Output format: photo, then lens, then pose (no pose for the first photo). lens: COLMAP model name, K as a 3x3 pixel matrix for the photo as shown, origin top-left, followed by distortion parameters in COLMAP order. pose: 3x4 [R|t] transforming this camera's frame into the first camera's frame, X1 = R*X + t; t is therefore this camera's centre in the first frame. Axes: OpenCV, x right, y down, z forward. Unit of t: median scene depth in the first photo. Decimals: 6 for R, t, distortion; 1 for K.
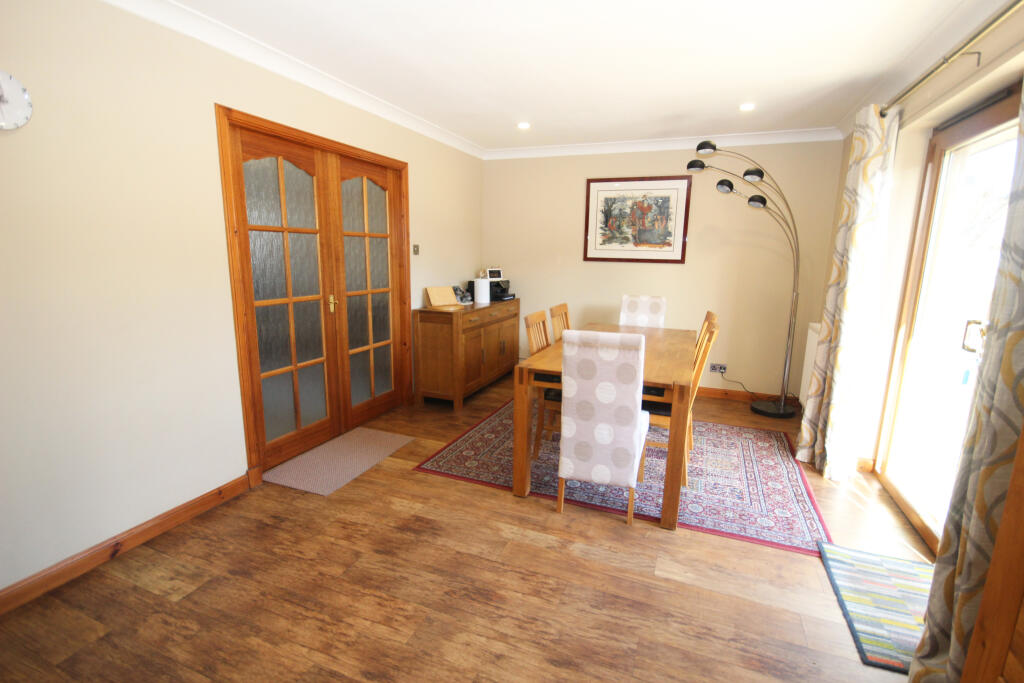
lens RADIAL K [[471.6, 0, 518.0], [0, 471.6, 341.5], [0, 0, 1]] dist [0.002779, -0.004110]
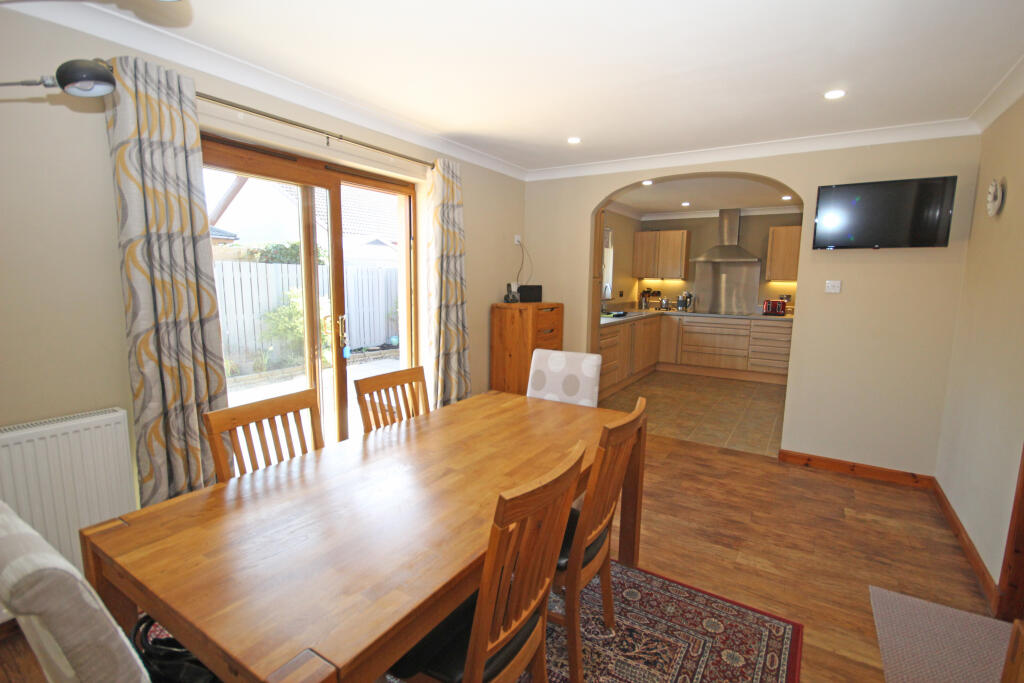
lens RADIAL K [[471.6, 0, 519.3], [0, 471.6, 344.6], [0, 0, 1]] dist [0.002779, -0.004110]
pose [[-0.982667, -0.060474, 0.175241, 0.068346], [0.000069, 0.945178, 0.326556, -0.302917], [-0.185382, 0.320908, -0.928791, 1.534805]]
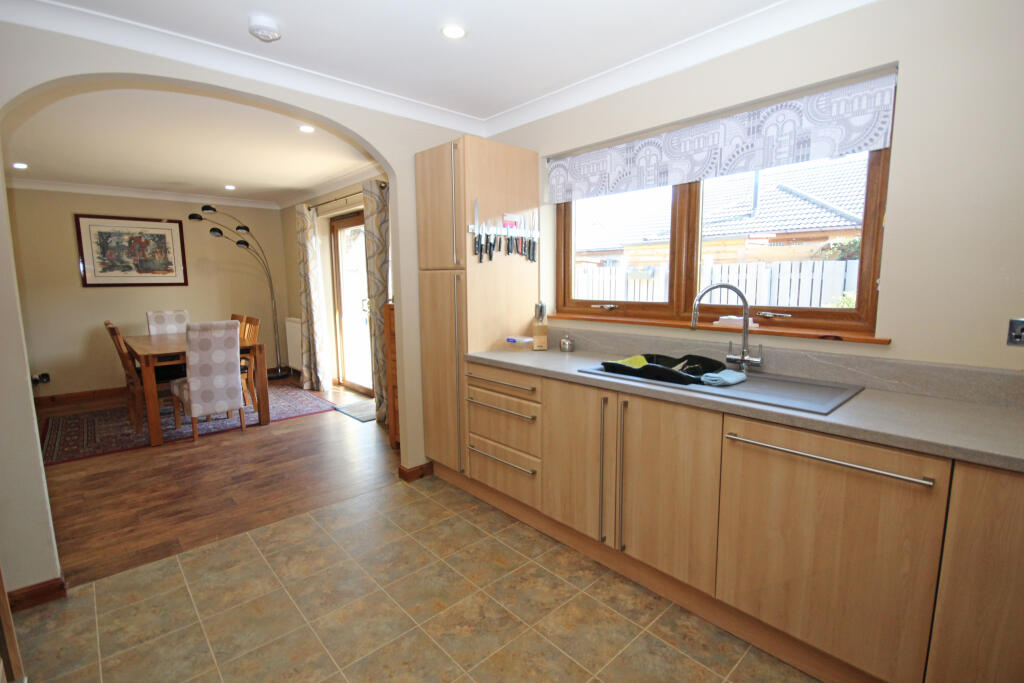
lens RADIAL K [[471.6, 0, 520.5], [0, 471.6, 344.0], [0, 0, 1]] dist [0.002779, -0.004110]
pose [[0.430100, -0.146332, 0.890843, -0.677426], [0.184927, 0.980132, 0.071716, 0.110619], [-0.883638, 0.133896, 0.448616, -0.600215]]
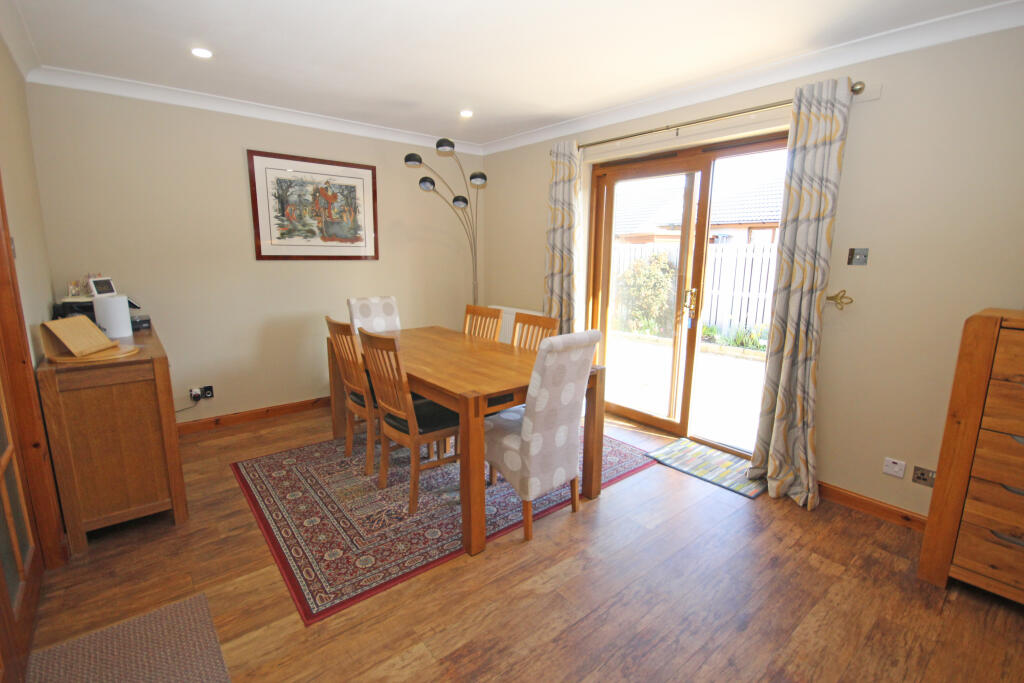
lens RADIAL K [[471.6, 0, 519.5], [0, 471.6, 343.4], [0, 0, 1]] dist [0.002779, -0.004110]
pose [[0.482501, -0.179290, 0.857349, -0.528930], [0.162675, 0.980139, 0.113418, -0.094099], [-0.860657, 0.084745, 0.502084, 0.445008]]
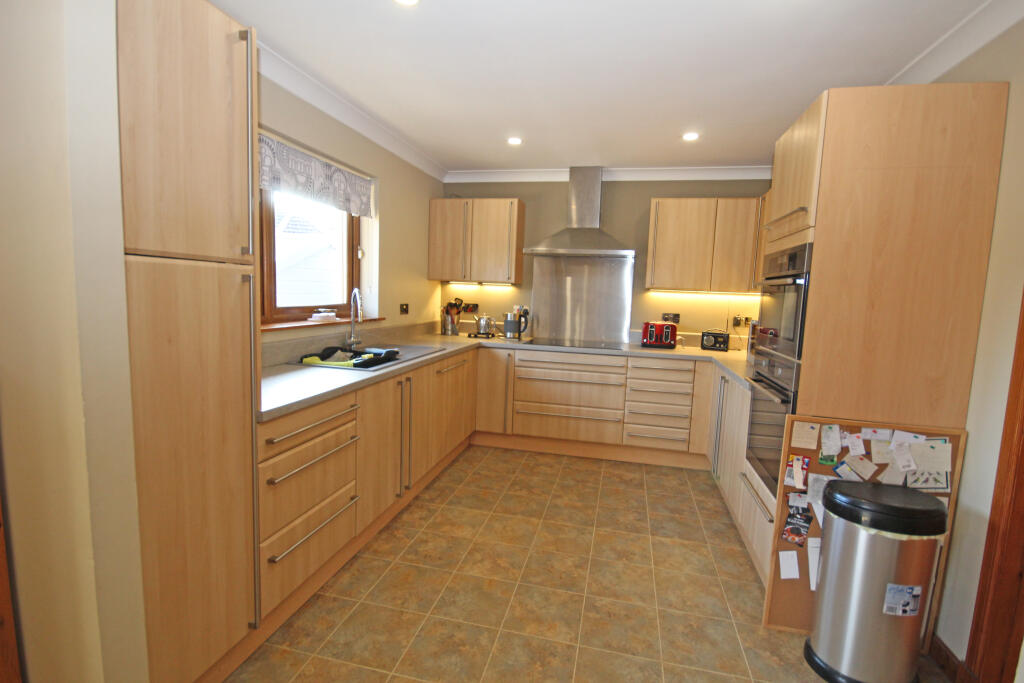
lens RADIAL K [[471.6, 0, 519.0], [0, 471.6, 342.1], [0, 0, 1]] dist [0.002779, -0.004110]
pose [[-0.986686, -0.042211, -0.157063, -0.114253], [-0.086851, 0.953254, 0.289421, -0.075633], [0.137504, 0.299209, -0.944228, 0.414675]]
